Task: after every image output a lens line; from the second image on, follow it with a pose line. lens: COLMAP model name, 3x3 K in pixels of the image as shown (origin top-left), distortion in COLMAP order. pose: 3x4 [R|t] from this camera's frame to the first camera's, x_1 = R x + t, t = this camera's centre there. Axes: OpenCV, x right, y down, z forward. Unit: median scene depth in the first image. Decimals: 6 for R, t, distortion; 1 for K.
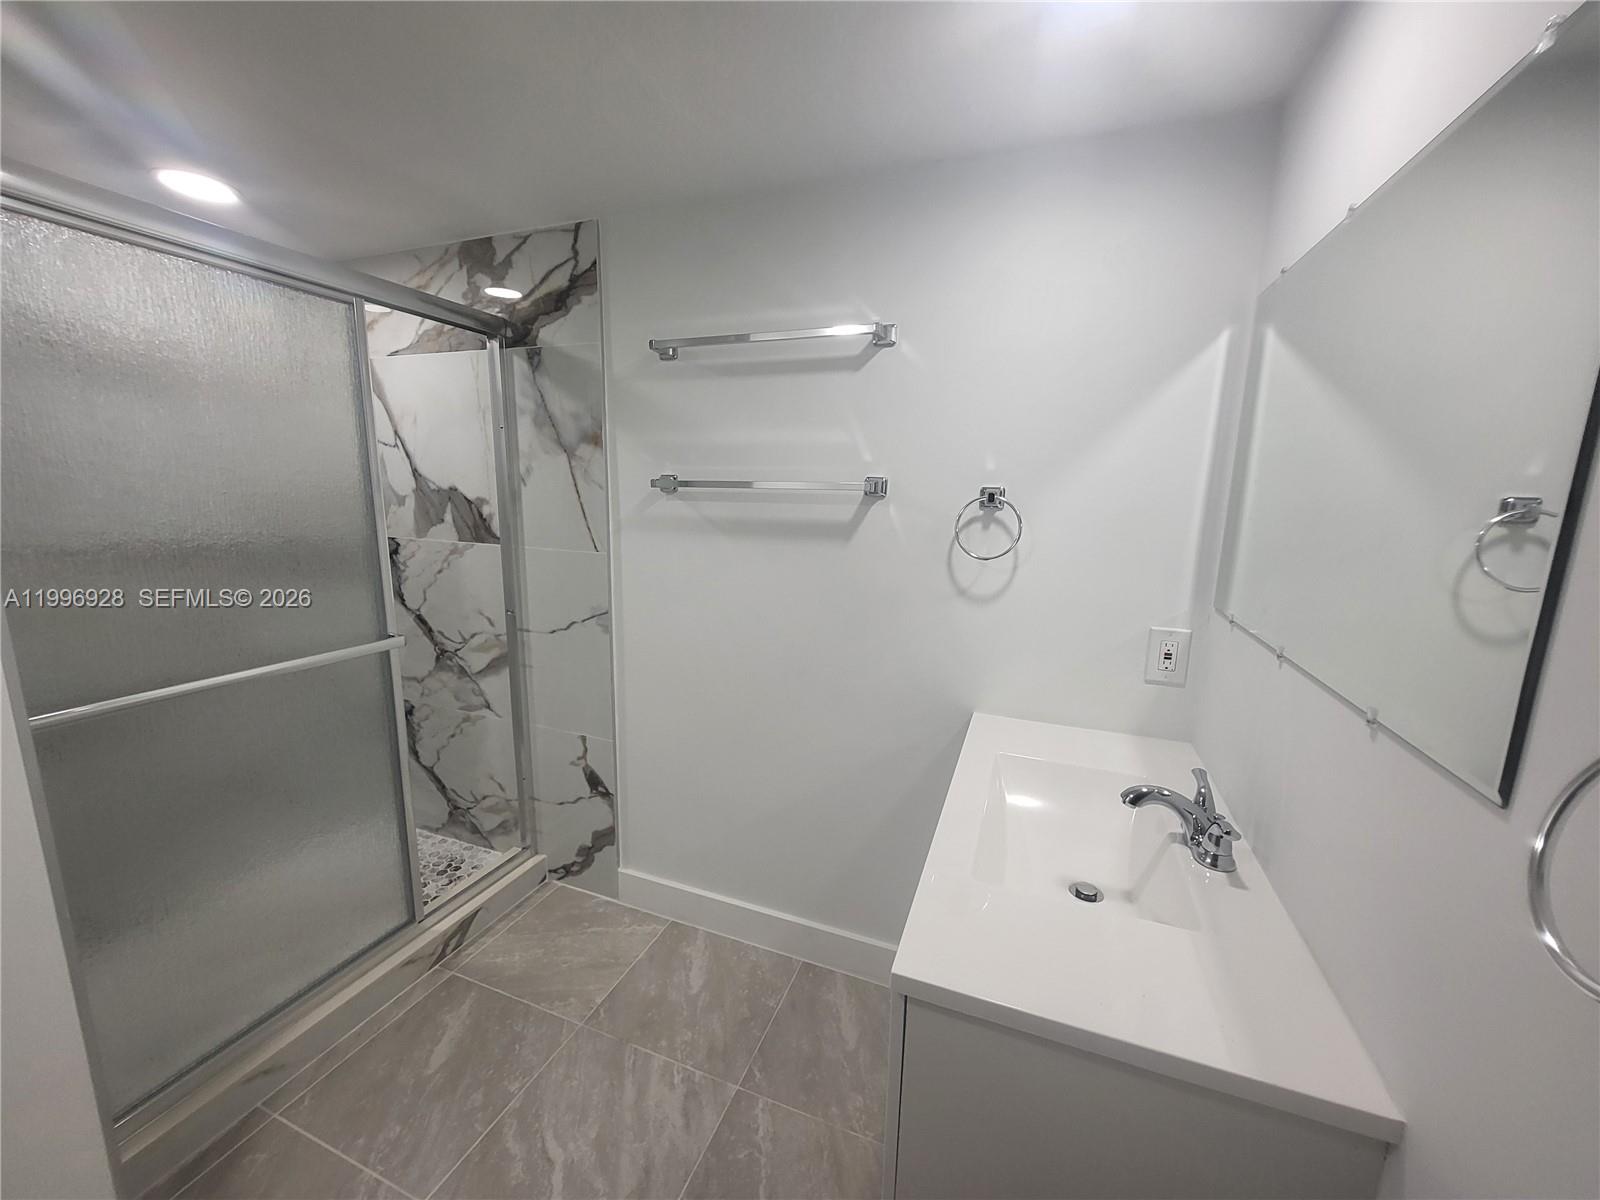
lens RADIAL K [[631.0, 0, 795.2], [0, 631.0, 599.1], [0, 0, 1]] dist [0.002143, -0.000852]
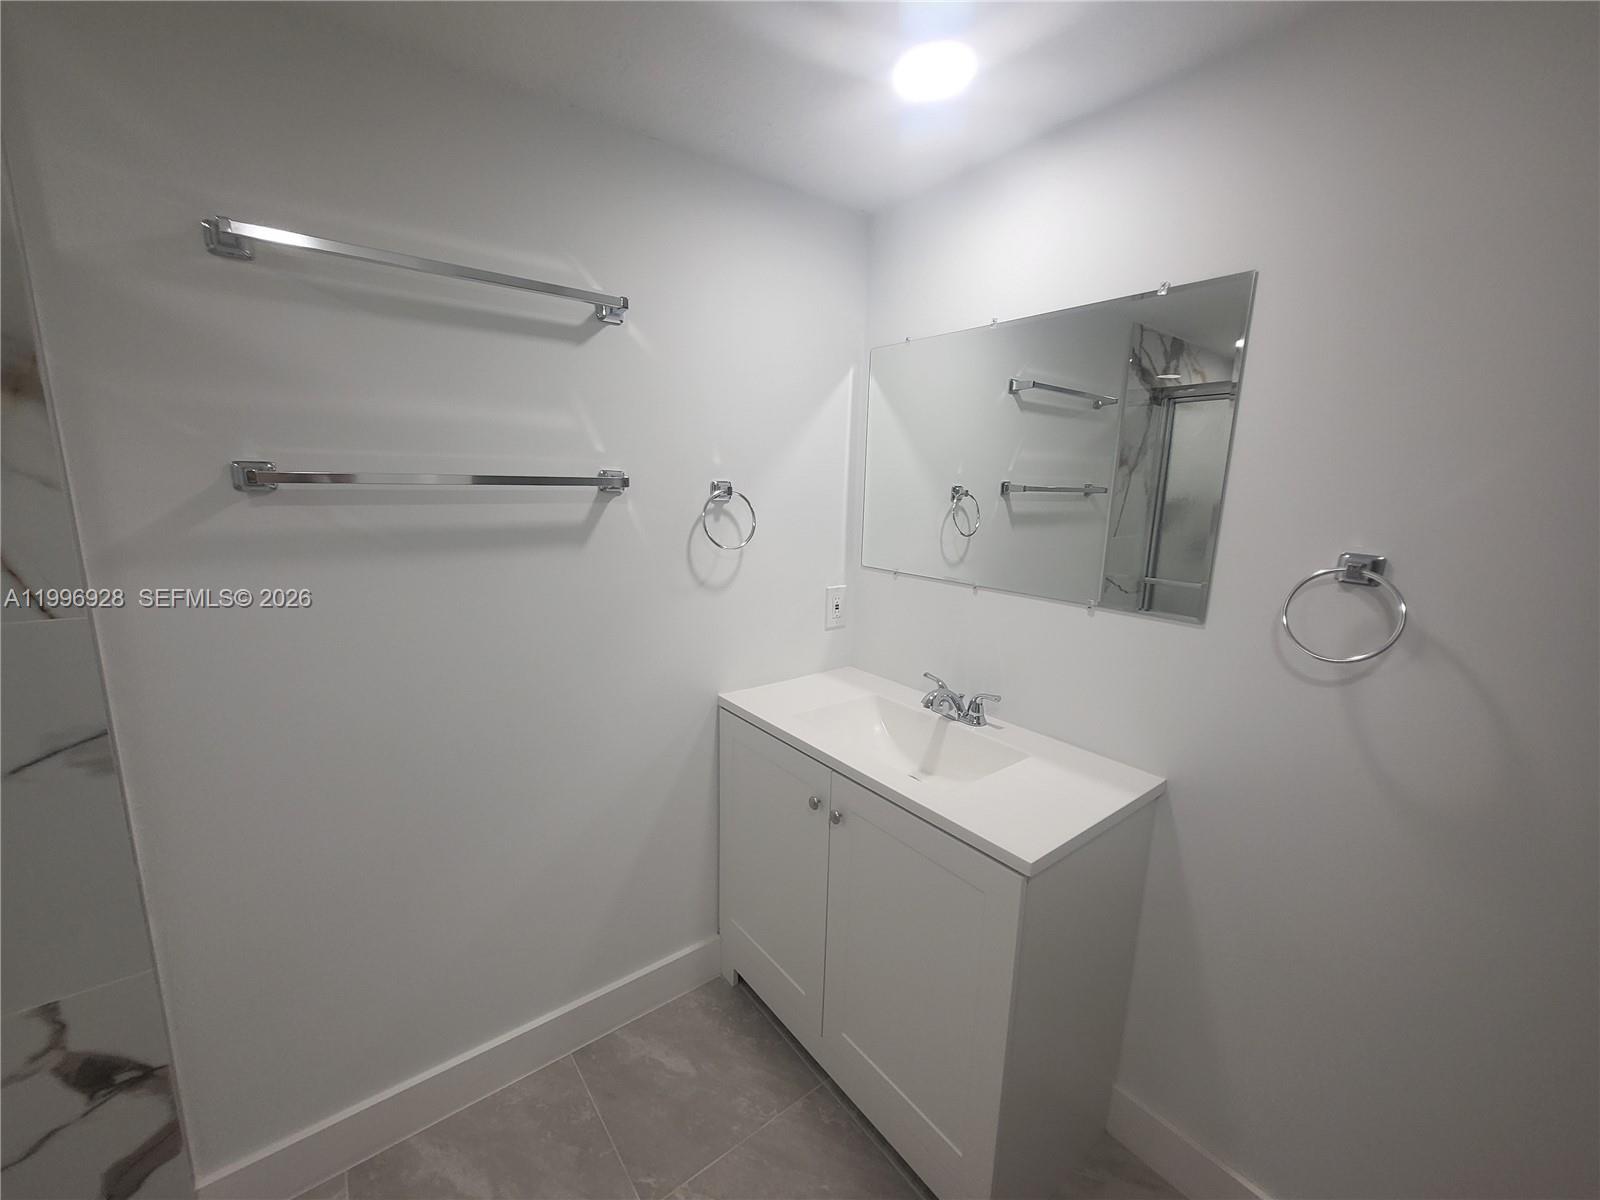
lens RADIAL K [[631.0, 0, 793.6], [0, 631.0, 600.4], [0, 0, 1]] dist [0.002143, -0.000852]
pose [[0.516588, -0.169091, 0.839372, -0.494459], [0.143637, 0.983528, 0.109730, -0.071119], [-0.844100, 0.063880, 0.532367, 0.309493]]
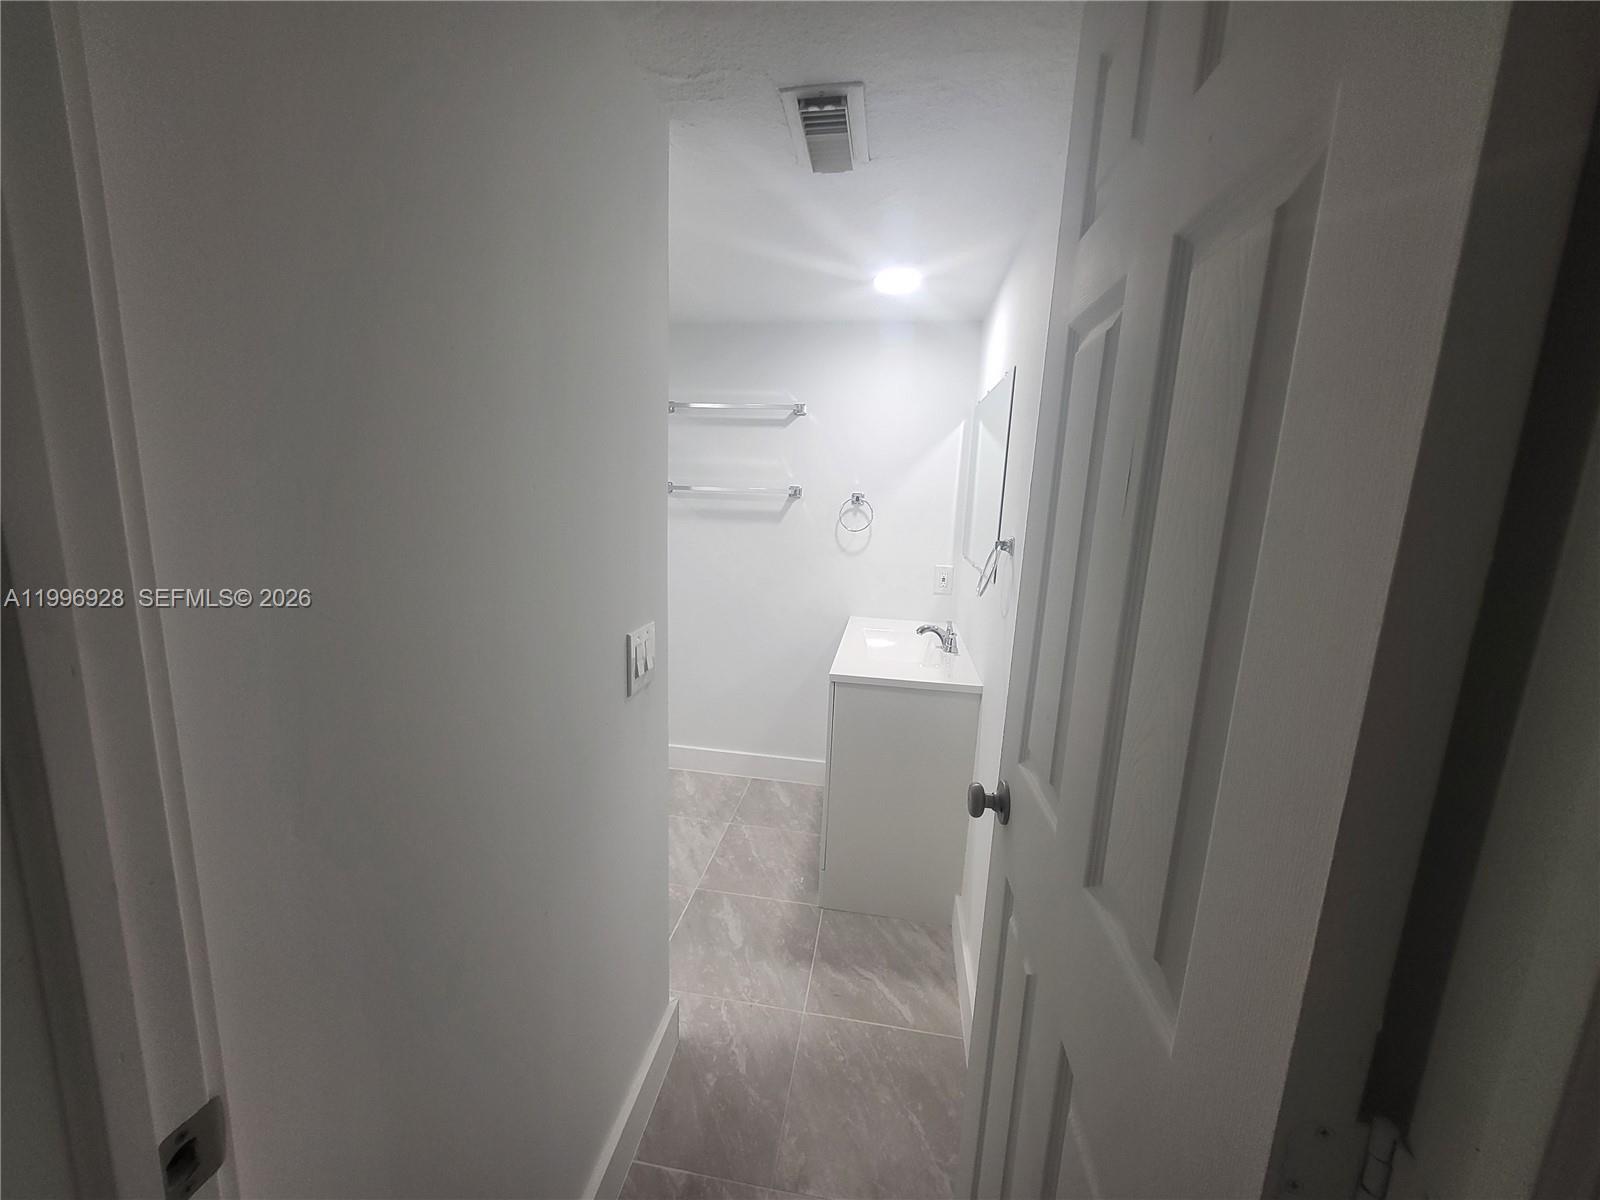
lens RADIAL K [[631.0, 0, 791.8], [0, 631.0, 602.9], [0, 0, 1]] dist [0.002143, -0.000852]
pose [[0.976838, -0.018770, 0.213157, -0.260308], [0.018362, 0.999824, 0.003894, 0.125789], [-0.213193, 0.000110, 0.977010, -0.722247]]
